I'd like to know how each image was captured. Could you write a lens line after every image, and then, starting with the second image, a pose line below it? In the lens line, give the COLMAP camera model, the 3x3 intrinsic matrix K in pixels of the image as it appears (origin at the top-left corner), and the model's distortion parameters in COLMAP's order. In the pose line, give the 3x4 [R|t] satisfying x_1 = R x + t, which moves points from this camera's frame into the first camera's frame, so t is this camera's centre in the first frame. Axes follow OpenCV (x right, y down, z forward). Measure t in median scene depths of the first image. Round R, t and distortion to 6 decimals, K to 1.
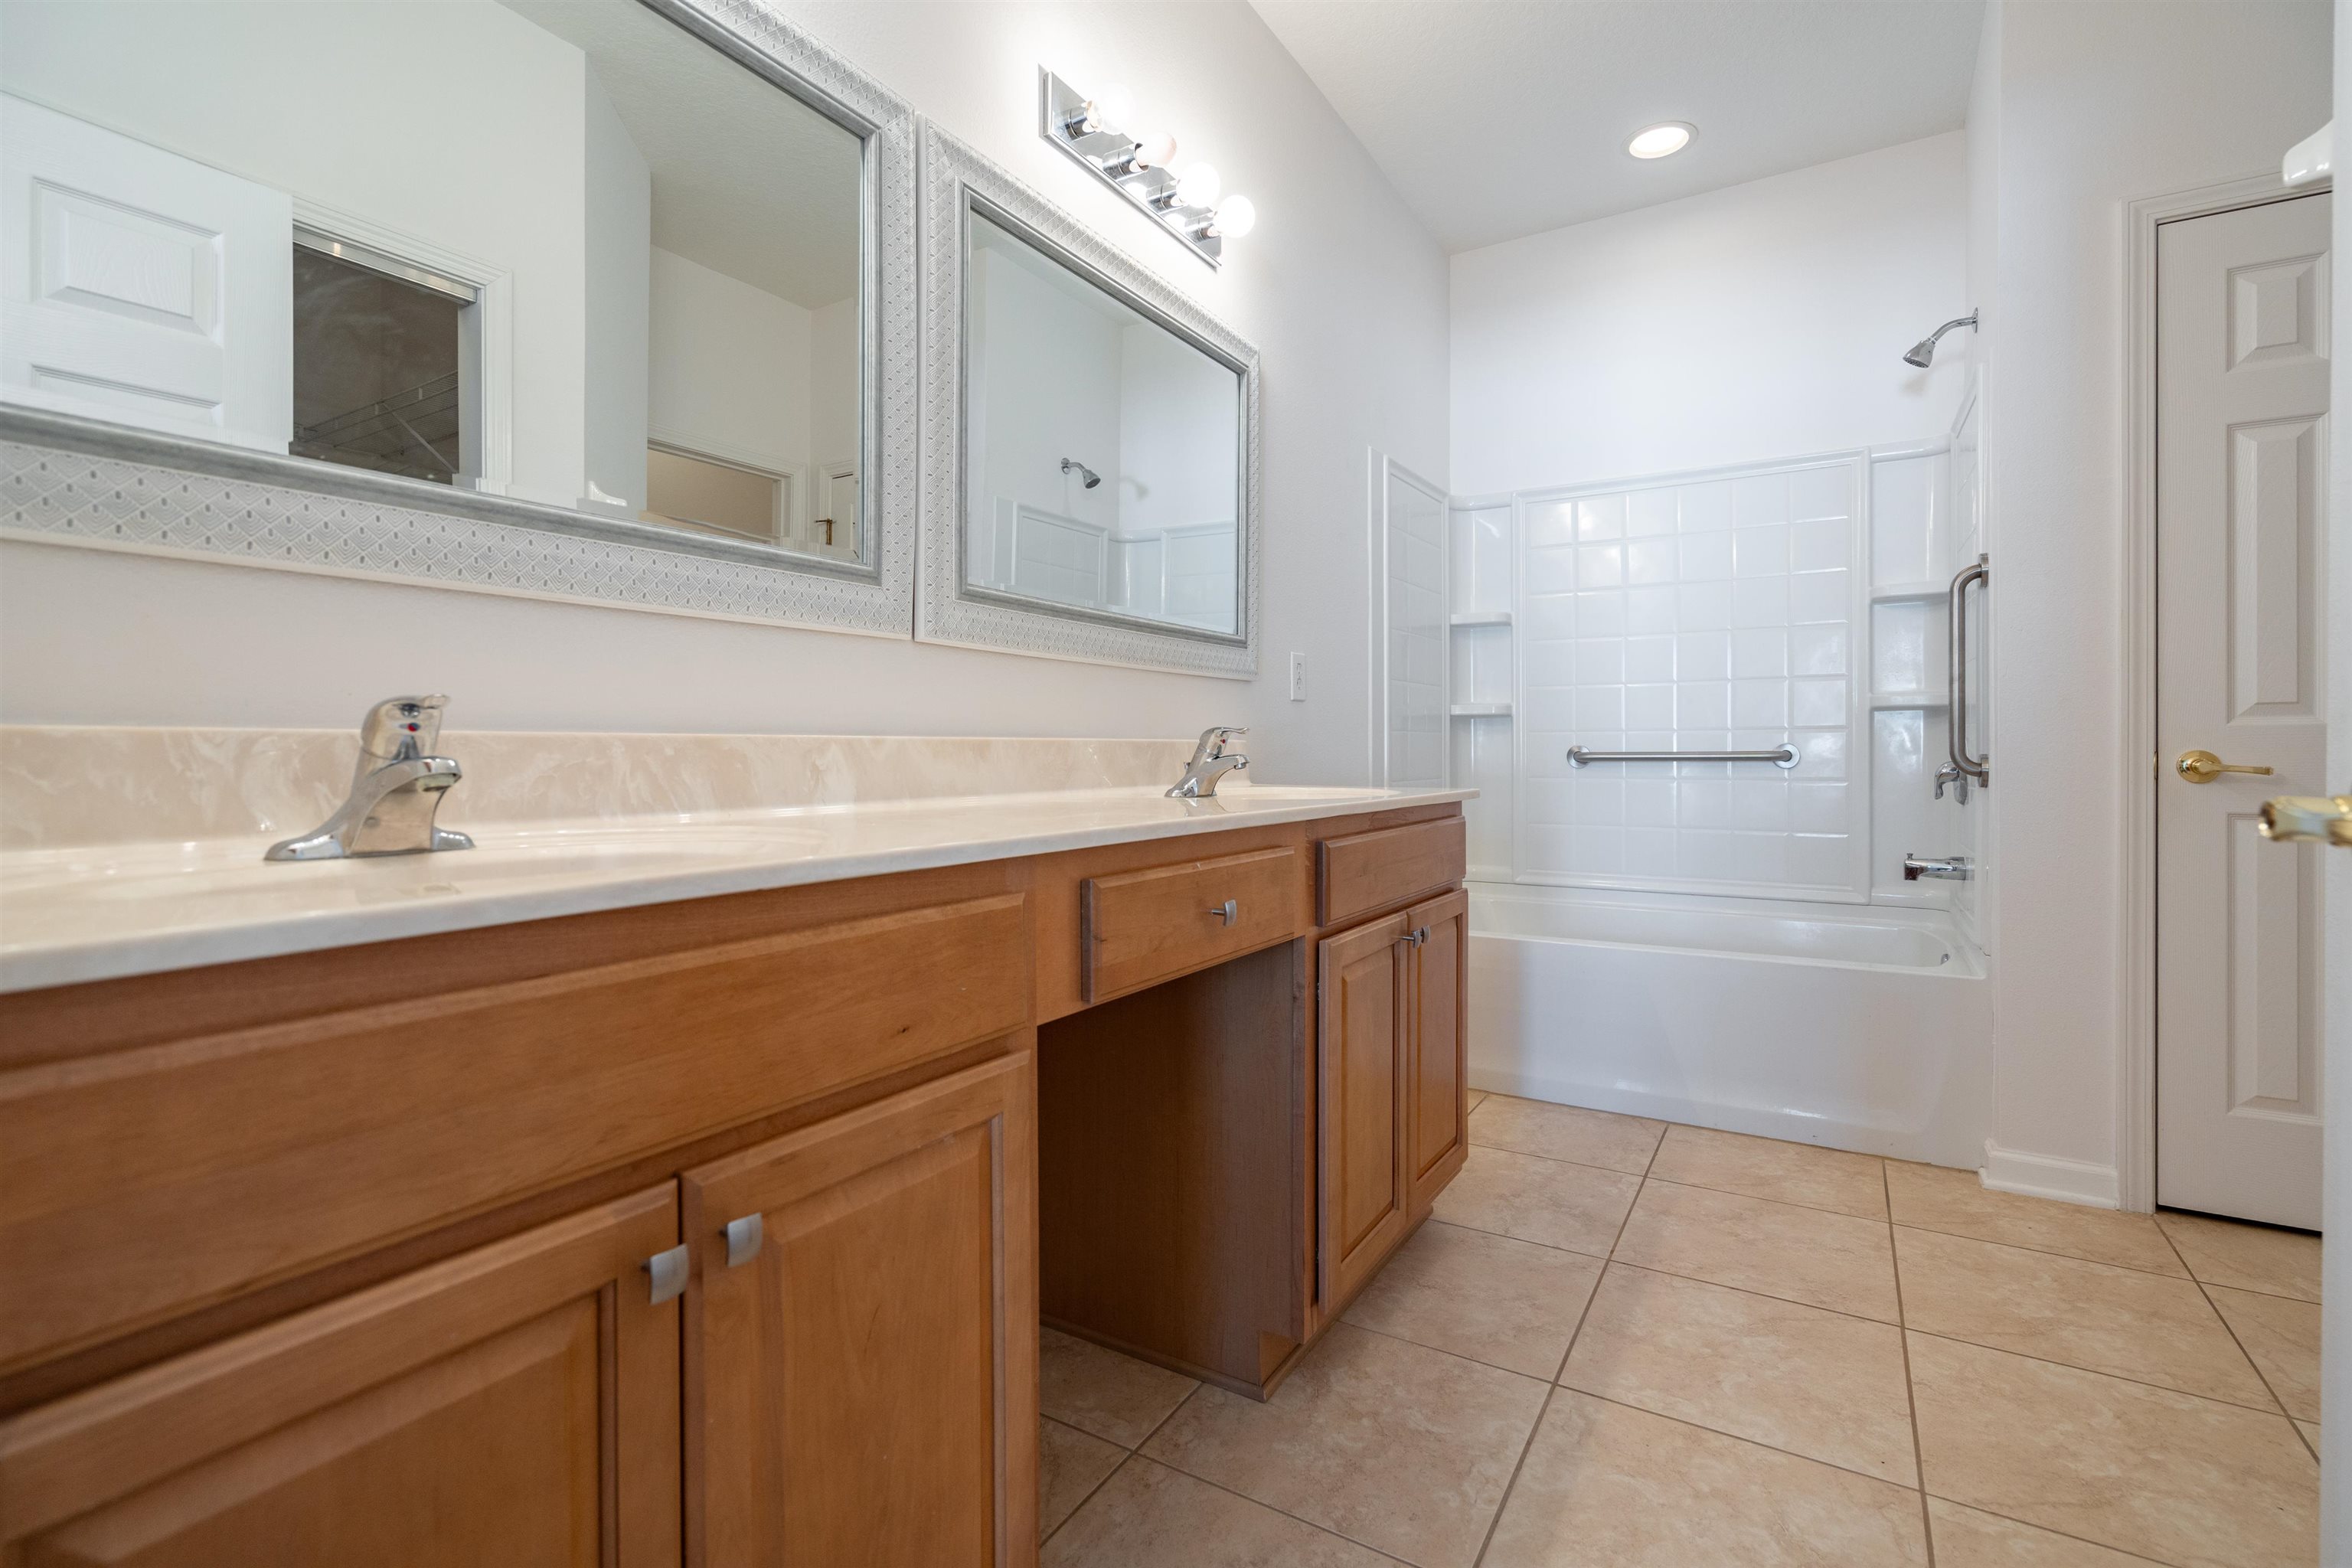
lens RADIAL K [[1070.9, 0, 1181.2], [0, 1070.9, 749.4], [0, 0, 1]] dist [-0.003032, 0.000245]
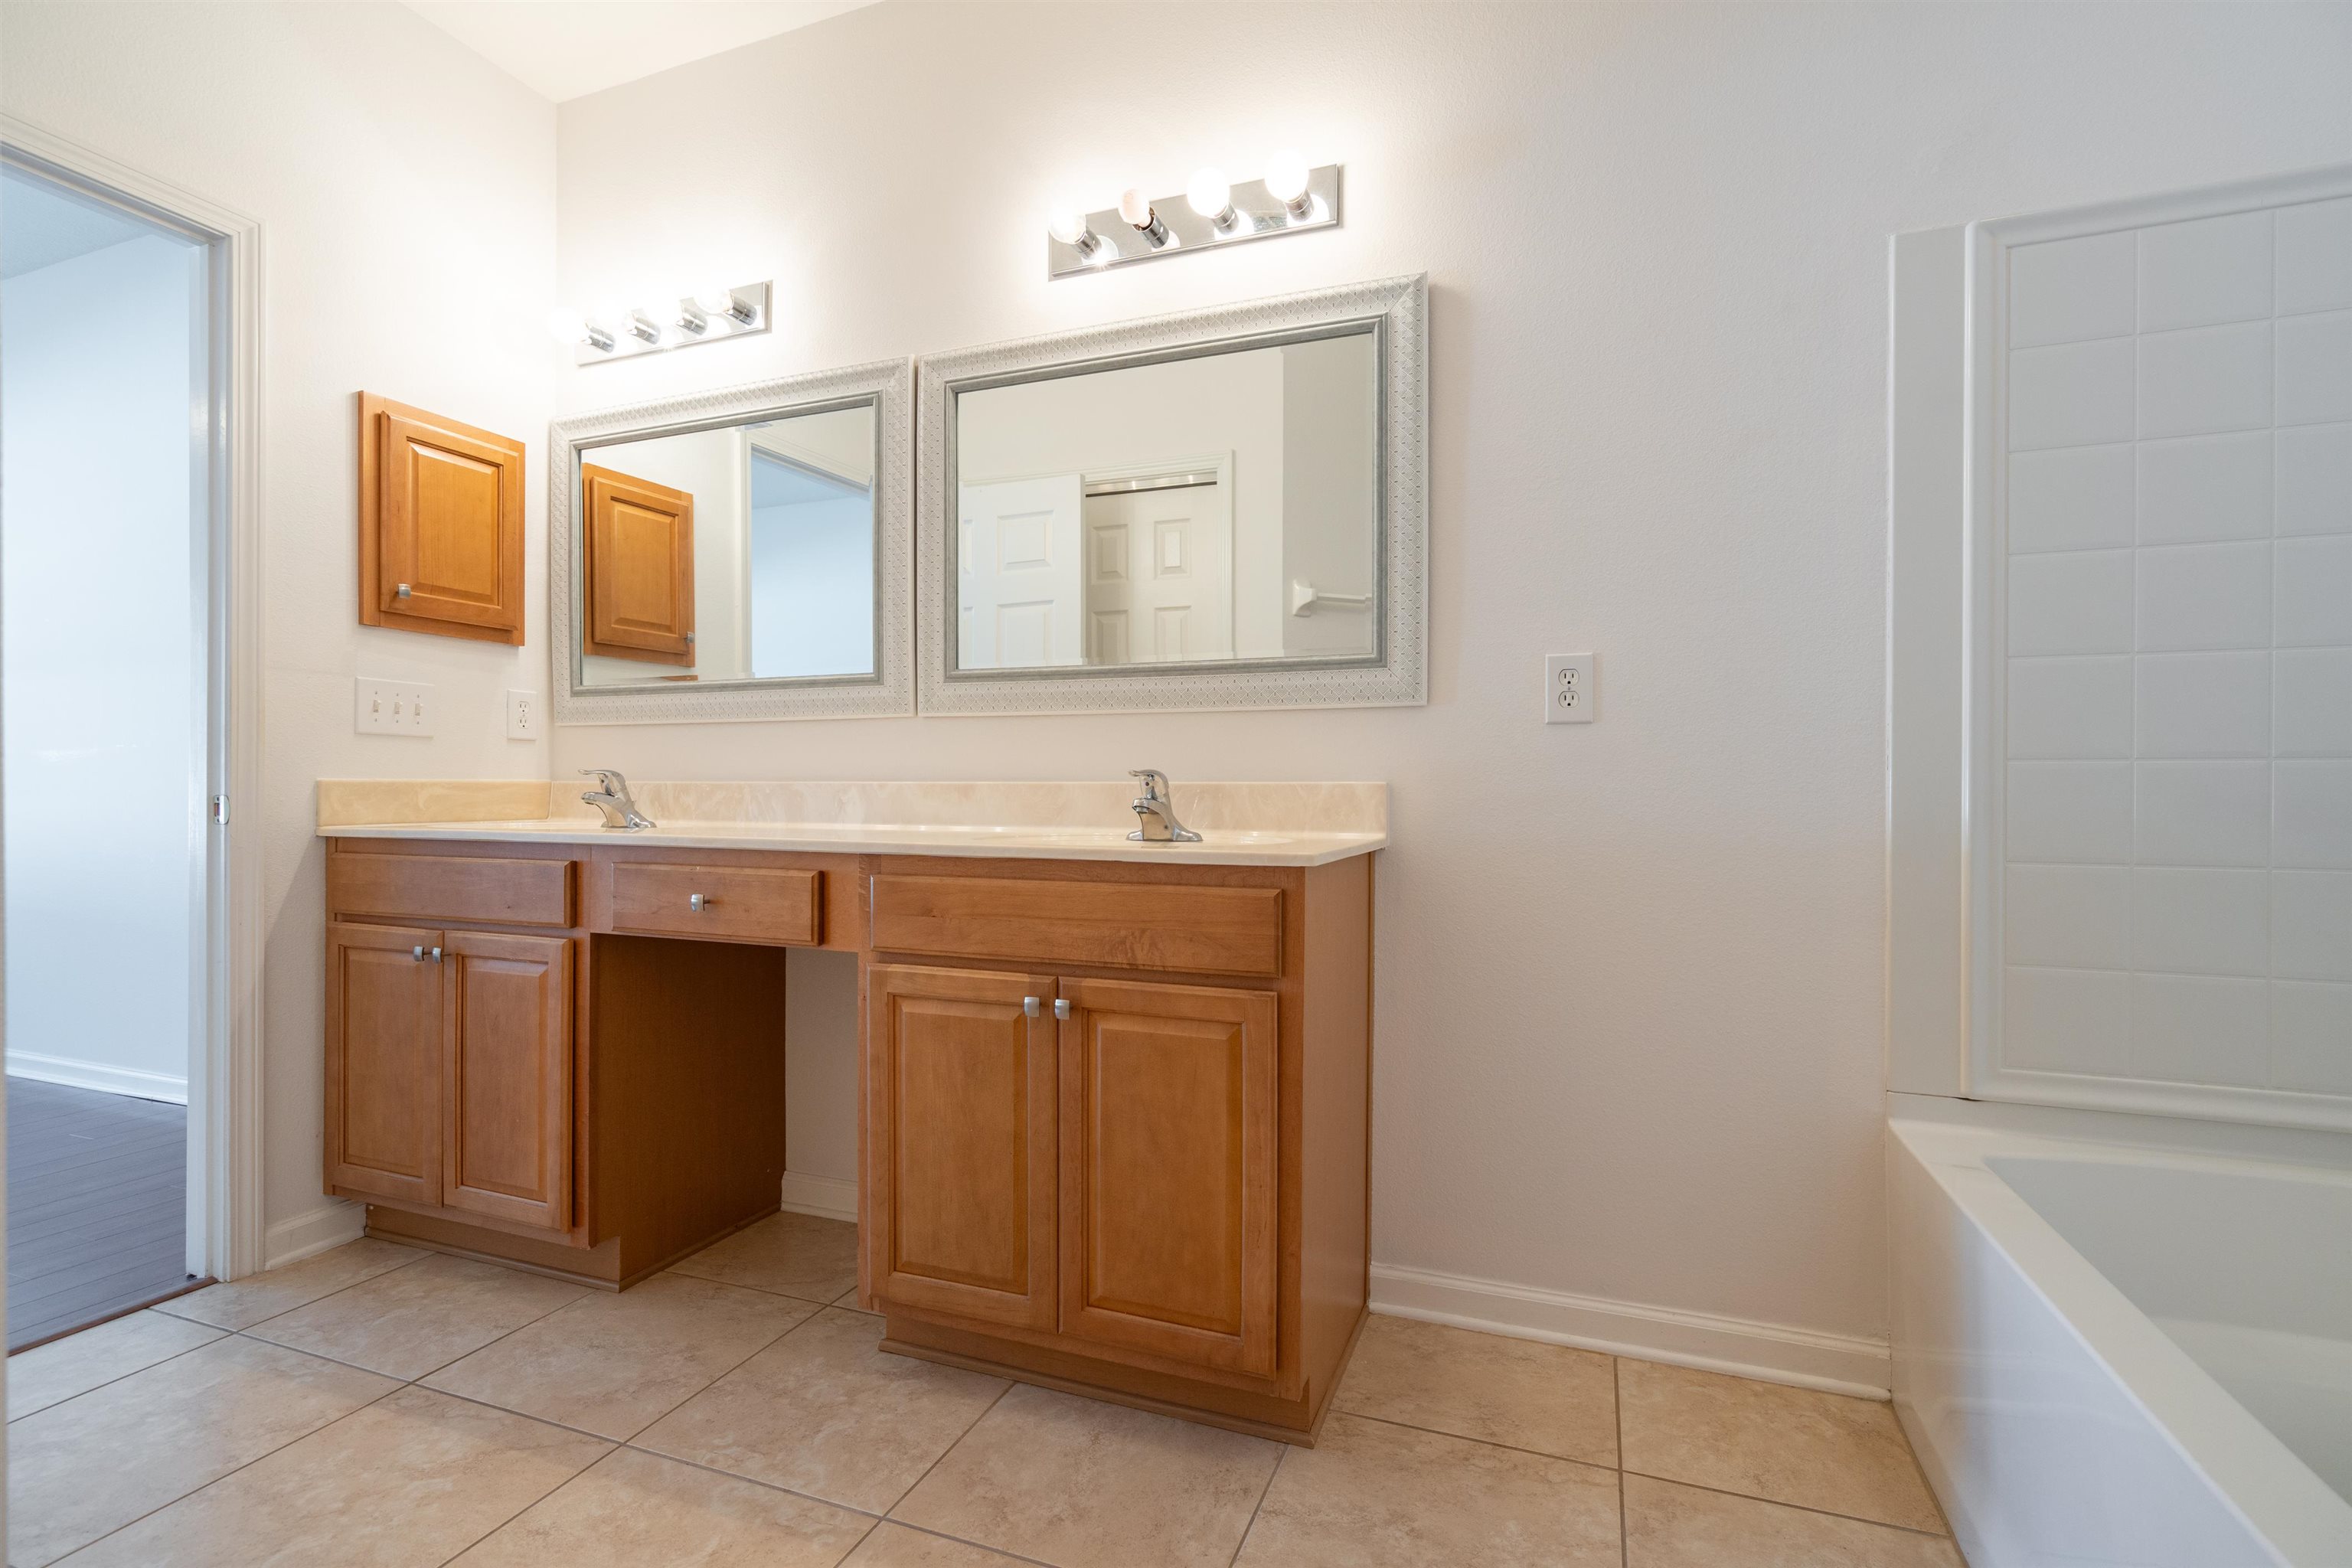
lens RADIAL K [[1070.9, 0, 1180.5], [0, 1070.9, 787.1], [0, 0, 1]] dist [-0.003032, 0.000245]
pose [[0.185930, 0.001844, -0.982561, 1.351695], [-0.003386, 0.999994, 0.001236, -0.008114], [0.982557, 0.003097, 0.185935, 1.158961]]
